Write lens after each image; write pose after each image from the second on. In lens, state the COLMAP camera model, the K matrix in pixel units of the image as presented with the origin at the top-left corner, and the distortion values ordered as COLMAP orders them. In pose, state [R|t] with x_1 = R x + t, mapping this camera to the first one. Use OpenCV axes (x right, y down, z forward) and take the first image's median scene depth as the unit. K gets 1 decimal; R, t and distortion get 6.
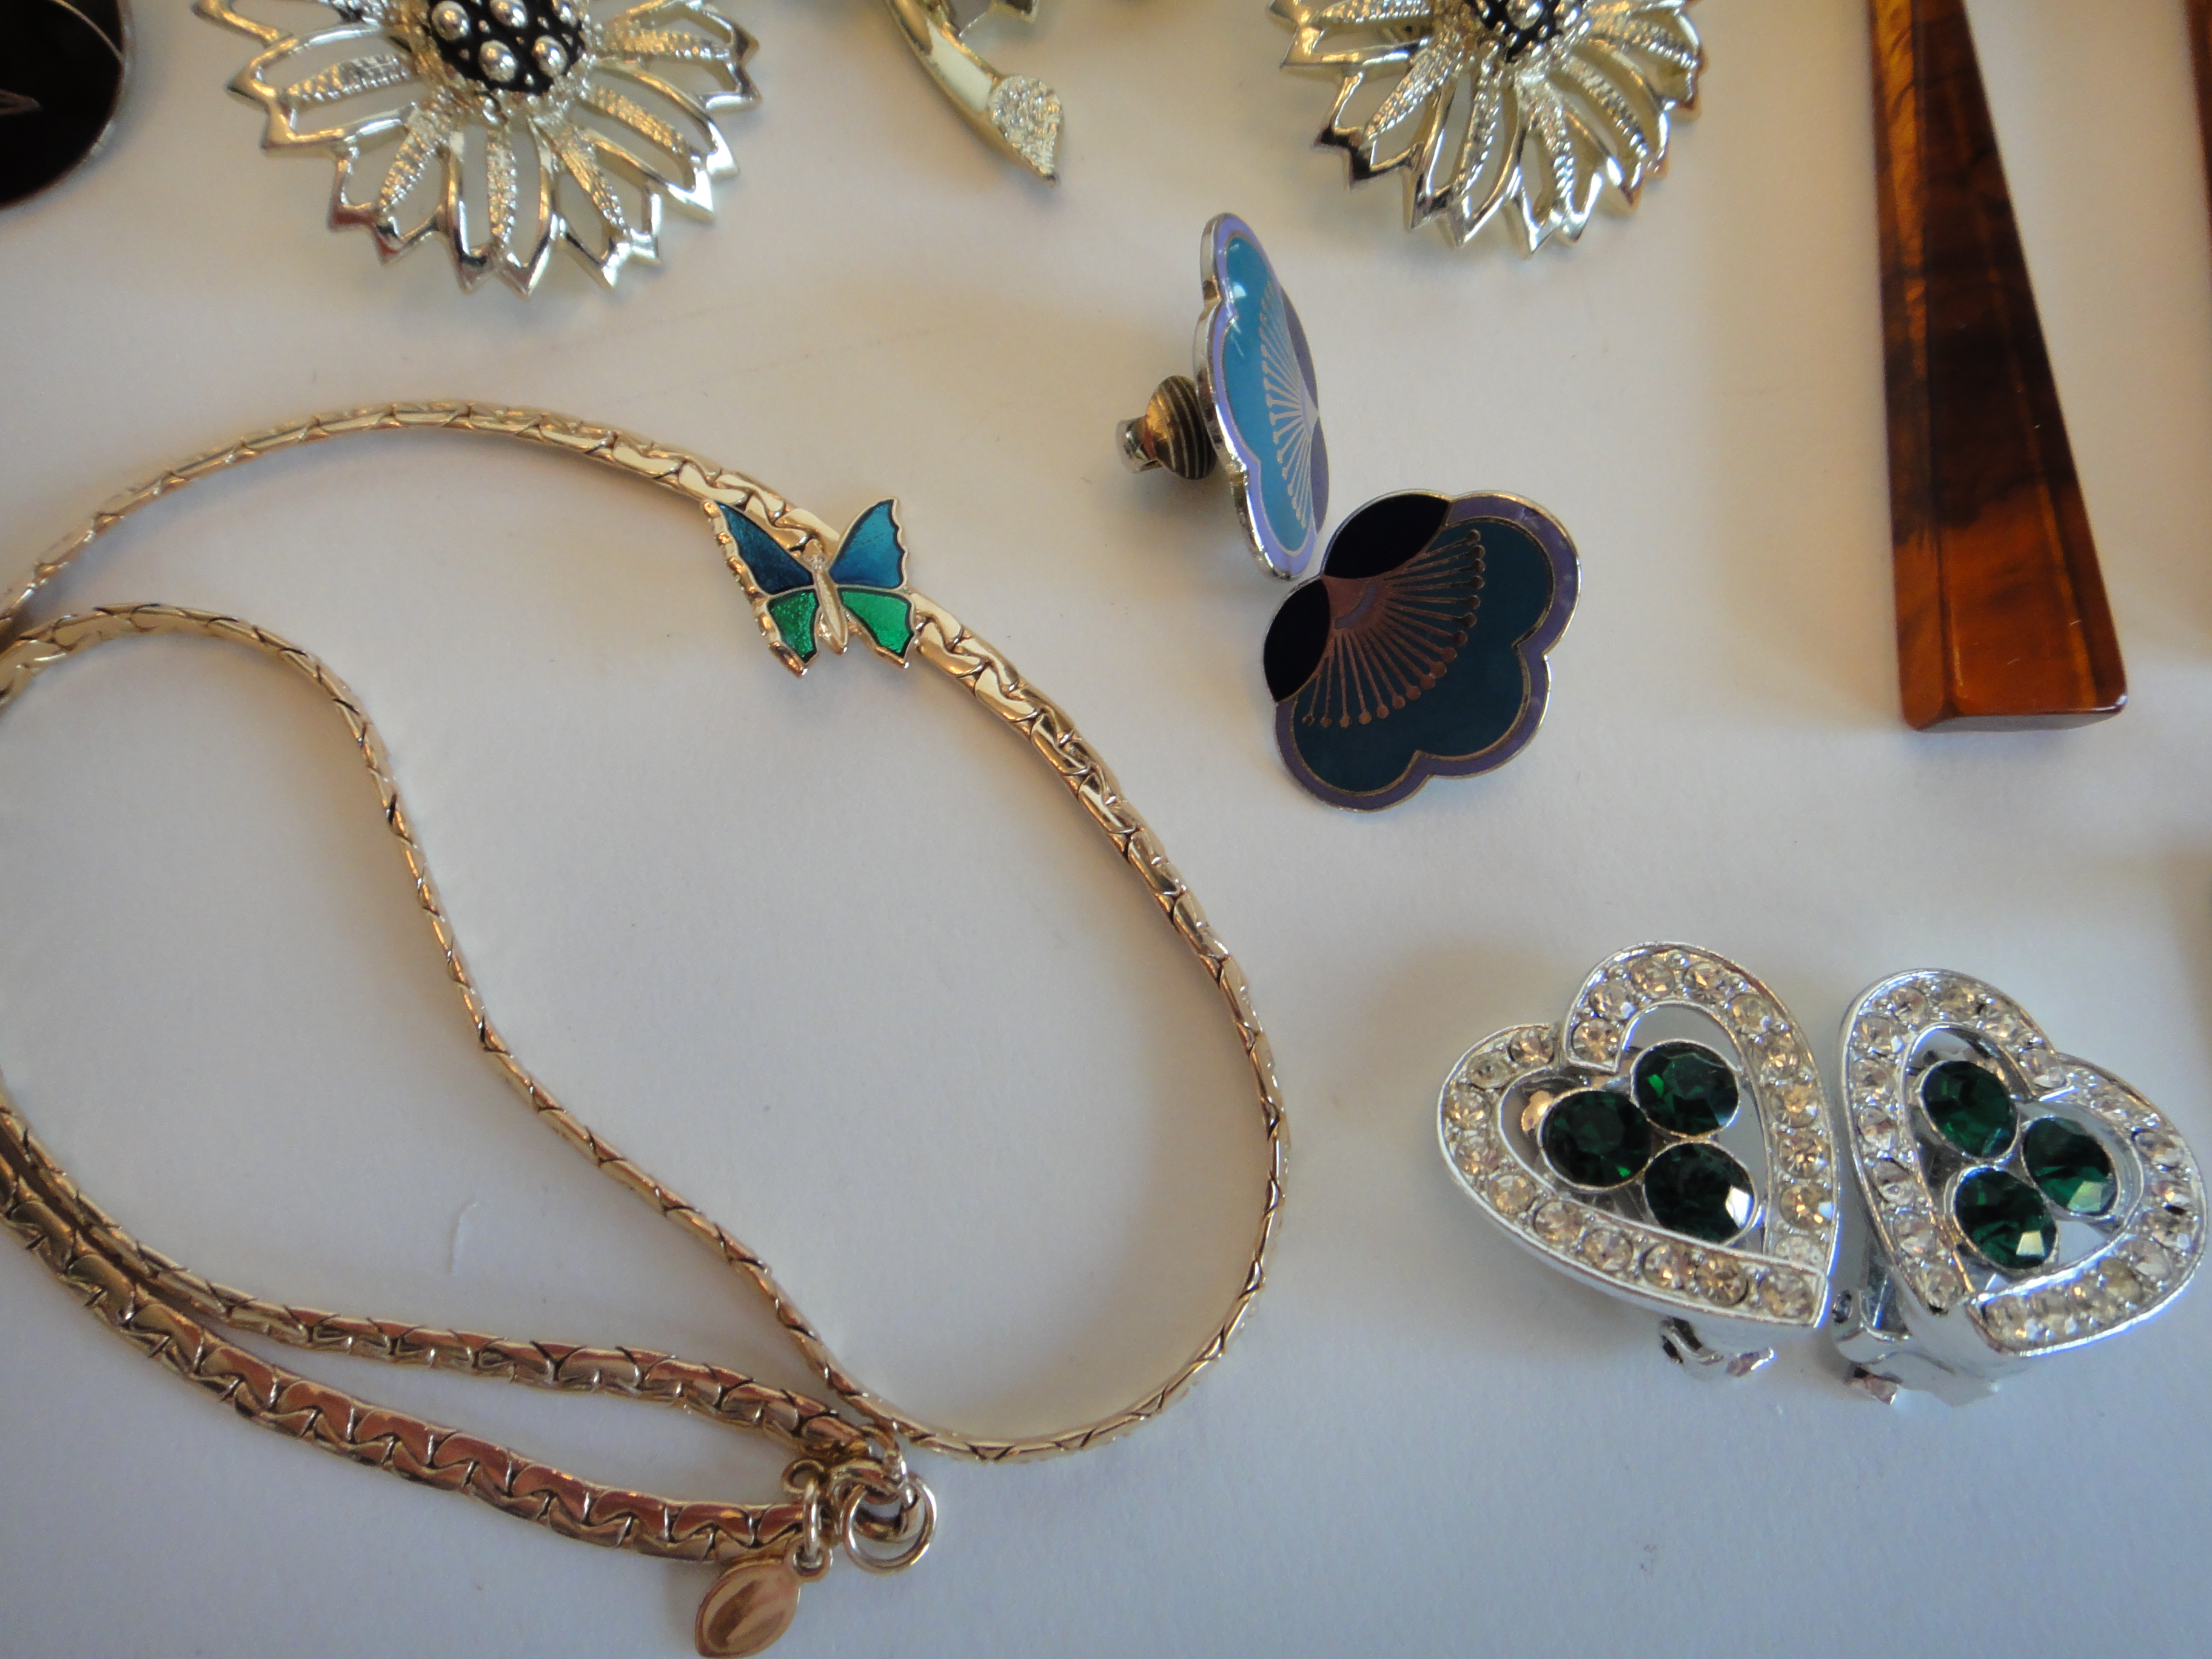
lens RADIAL K [[1609.6, 0, 1114.0], [0, 1609.6, 822.5], [0, 0, 1]] dist [0.014040, 0.003201]
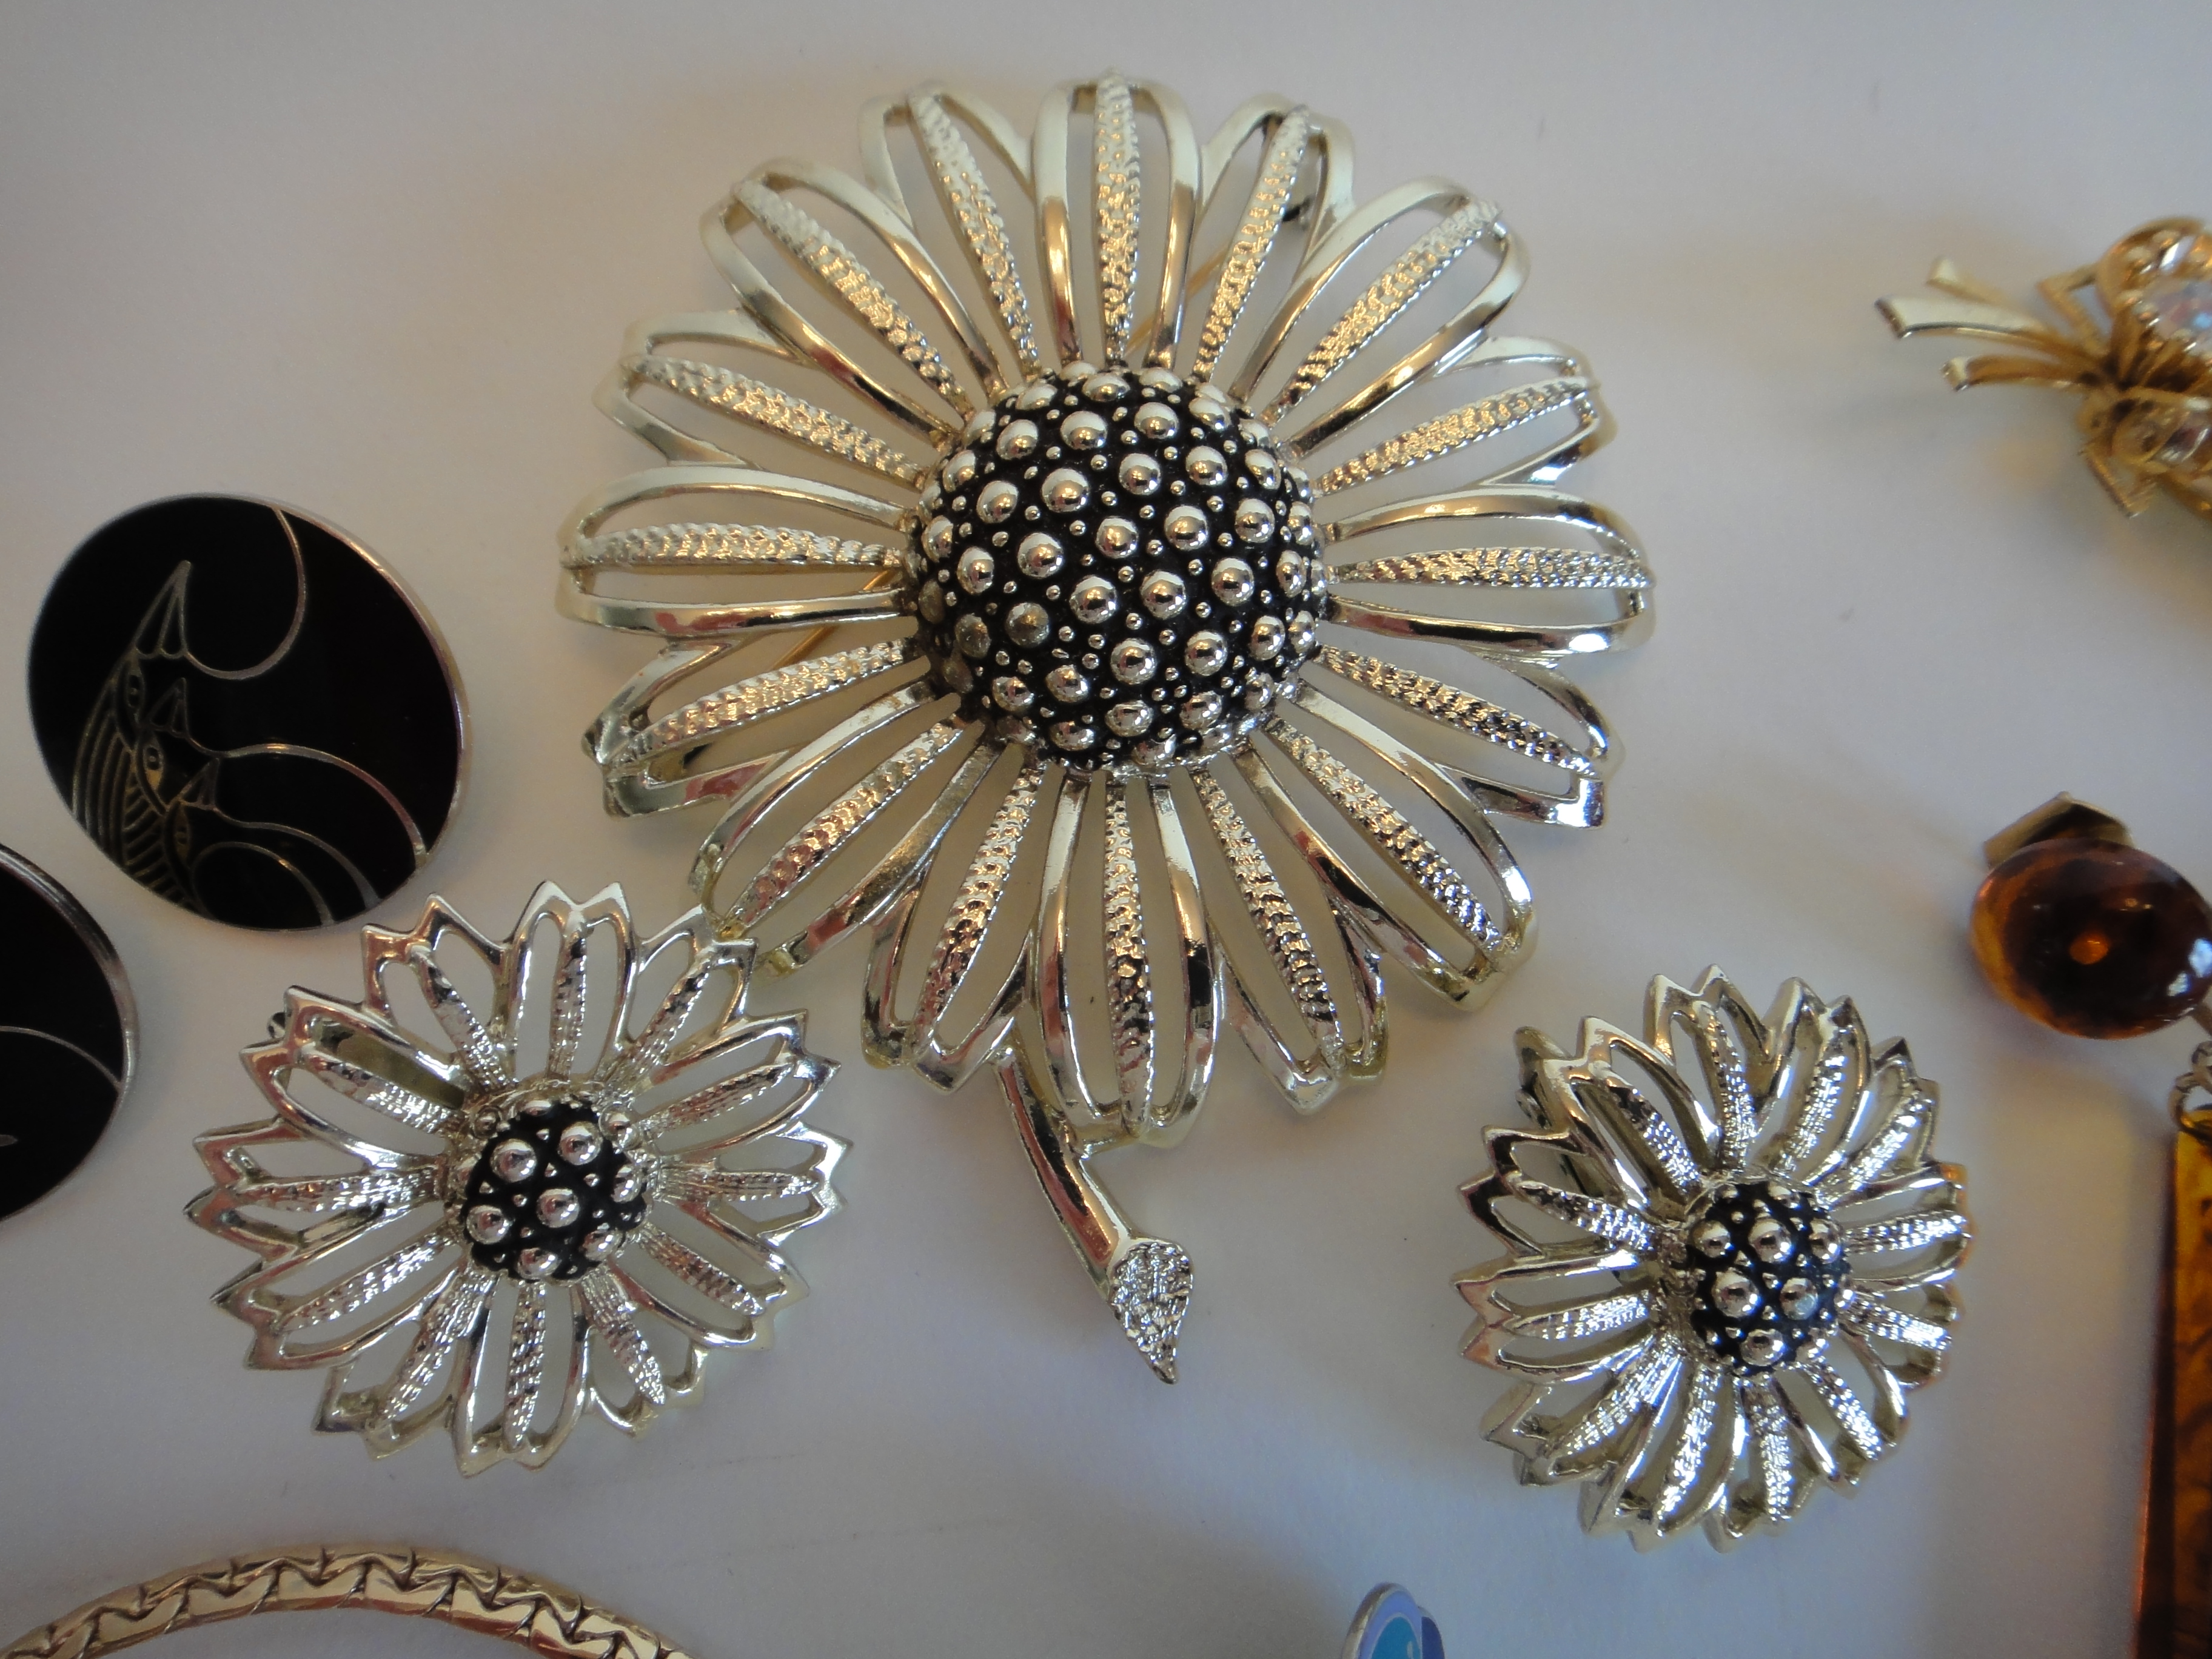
lens RADIAL K [[1609.6, 0, 1102.3], [0, 1609.6, 836.1], [0, 0, 1]] dist [0.014040, 0.003201]
pose [[0.988676, 0.147498, -0.027653, -0.100746], [-0.146910, 0.988900, 0.022228, -0.758224], [0.030624, -0.017914, 0.999370, 0.175461]]
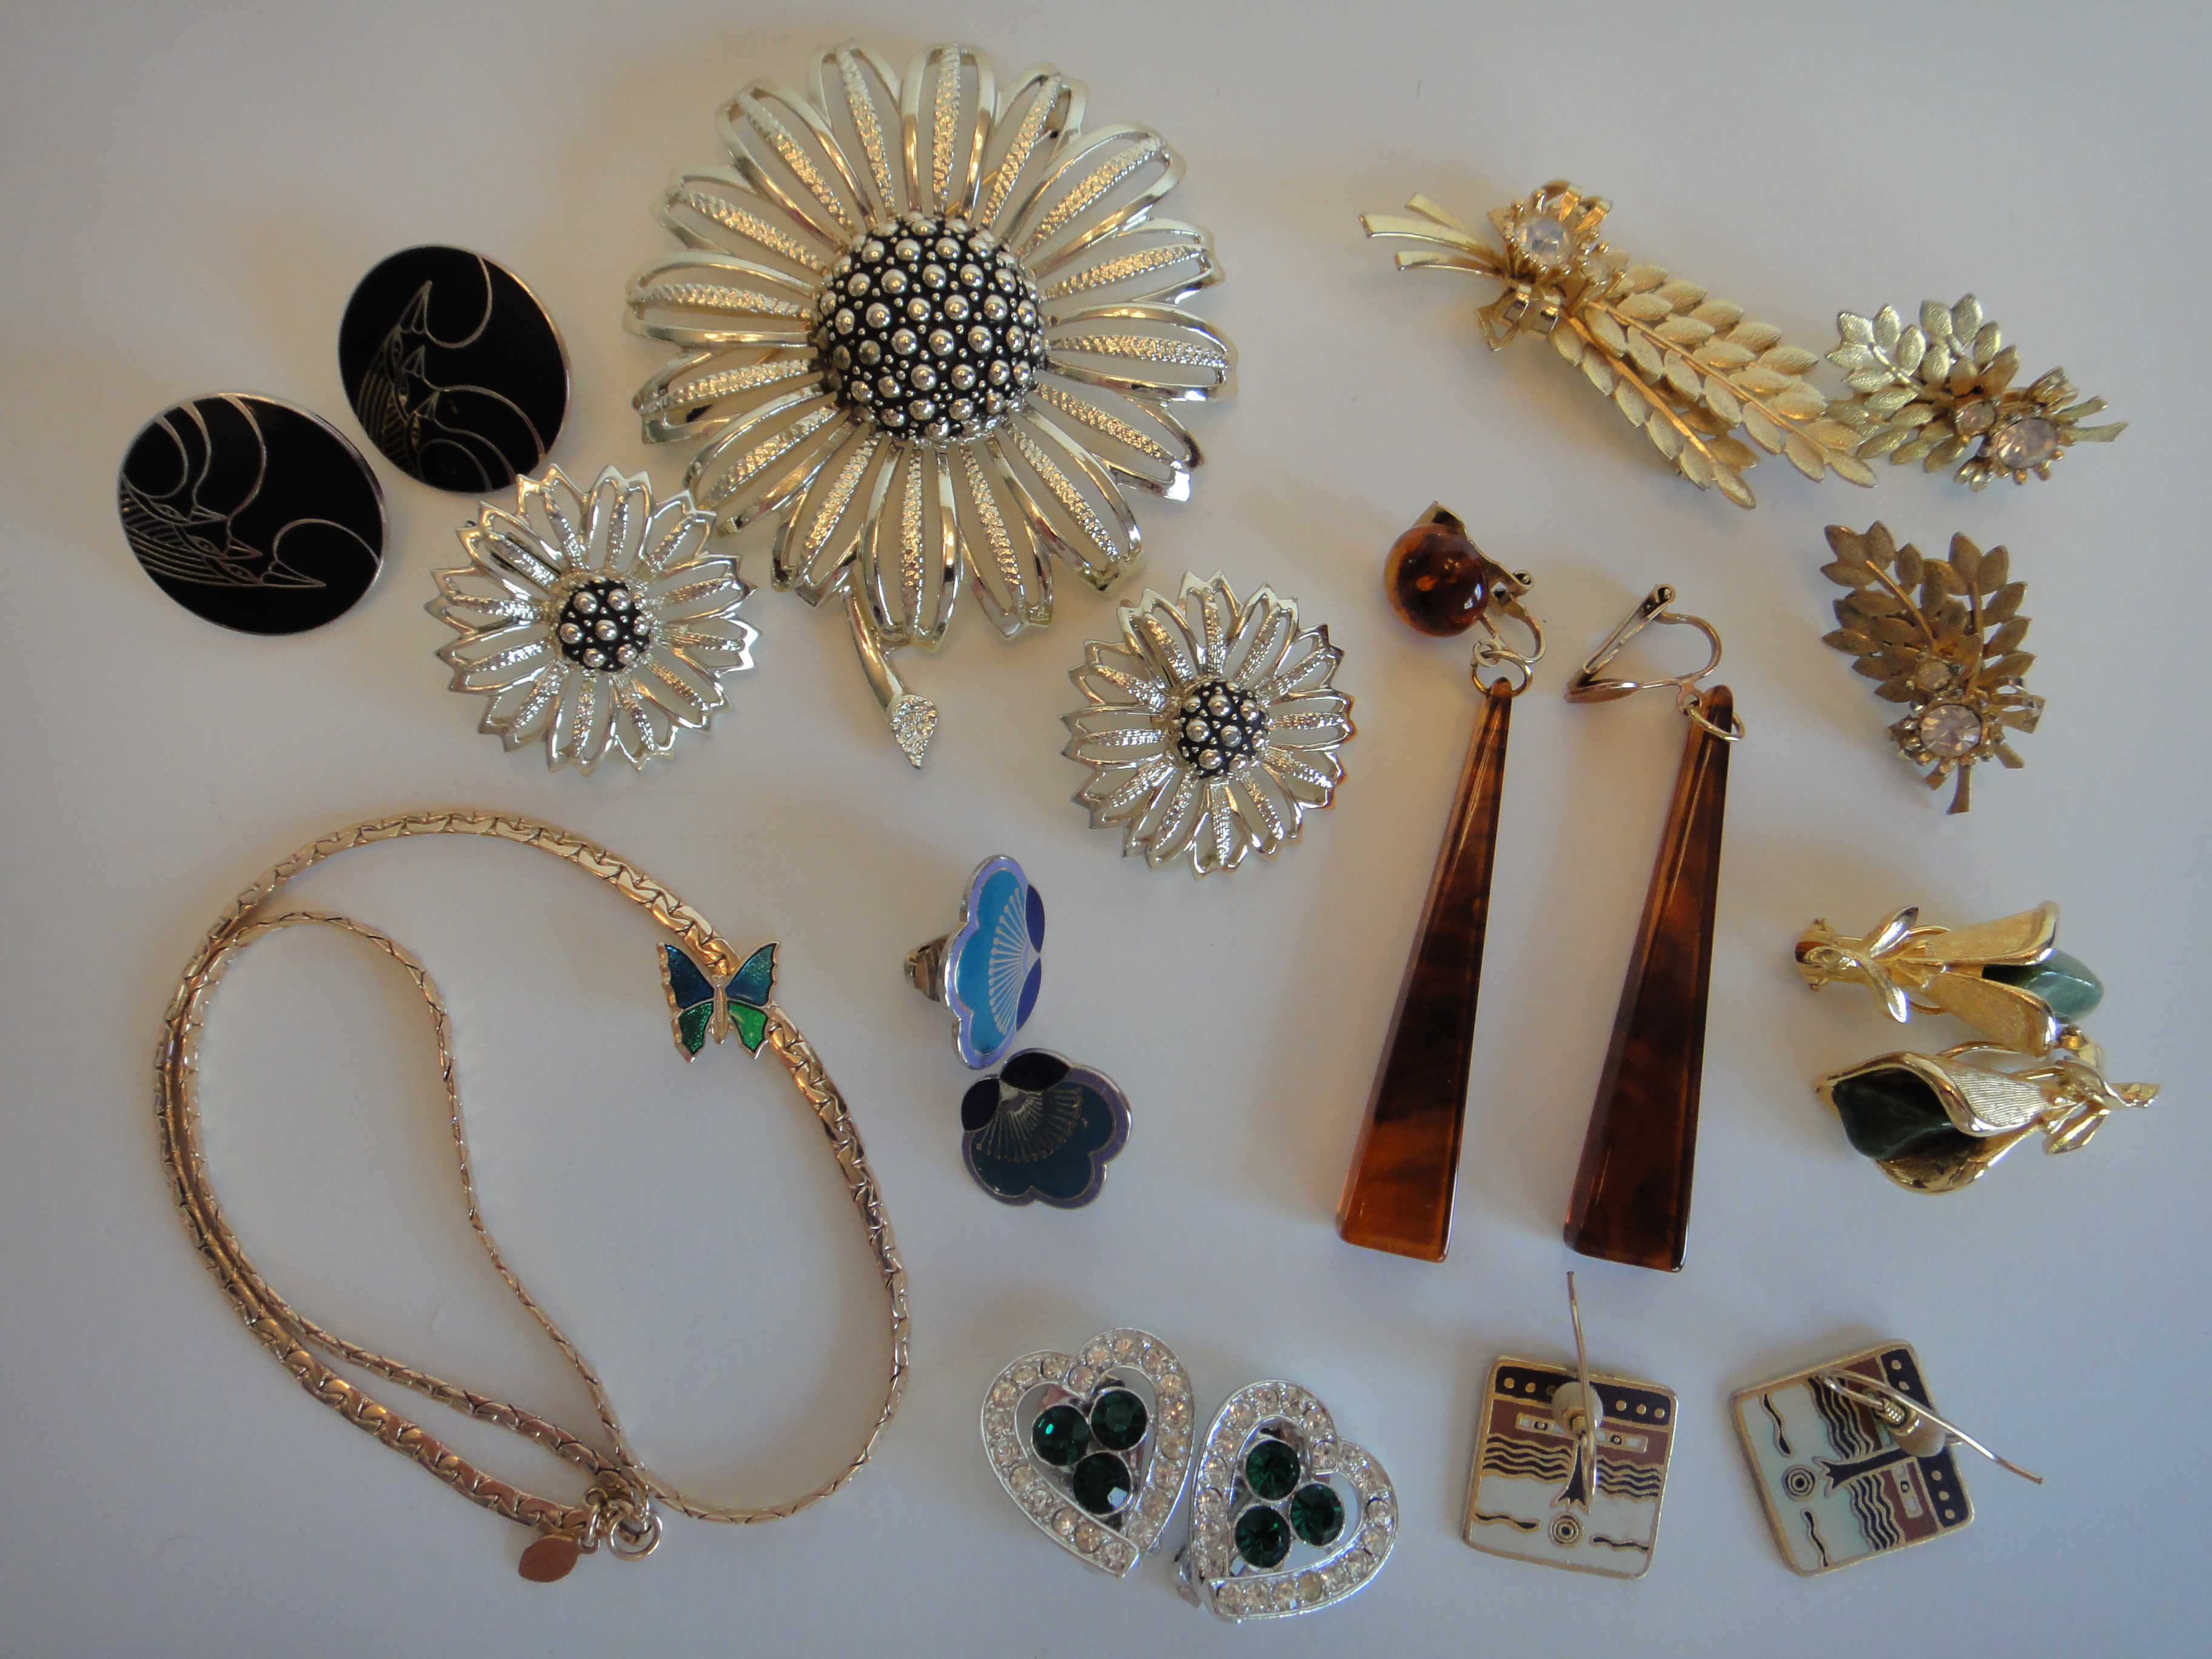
lens RADIAL K [[1609.6, 0, 1102.3], [0, 1609.6, 834.7], [0, 0, 1]] dist [0.014040, 0.003201]
pose [[0.970687, 0.238517, -0.029602, 0.221950], [-0.233652, 0.965331, 0.116378, -0.615336], [0.056334, -0.106050, 0.992764, -0.644381]]
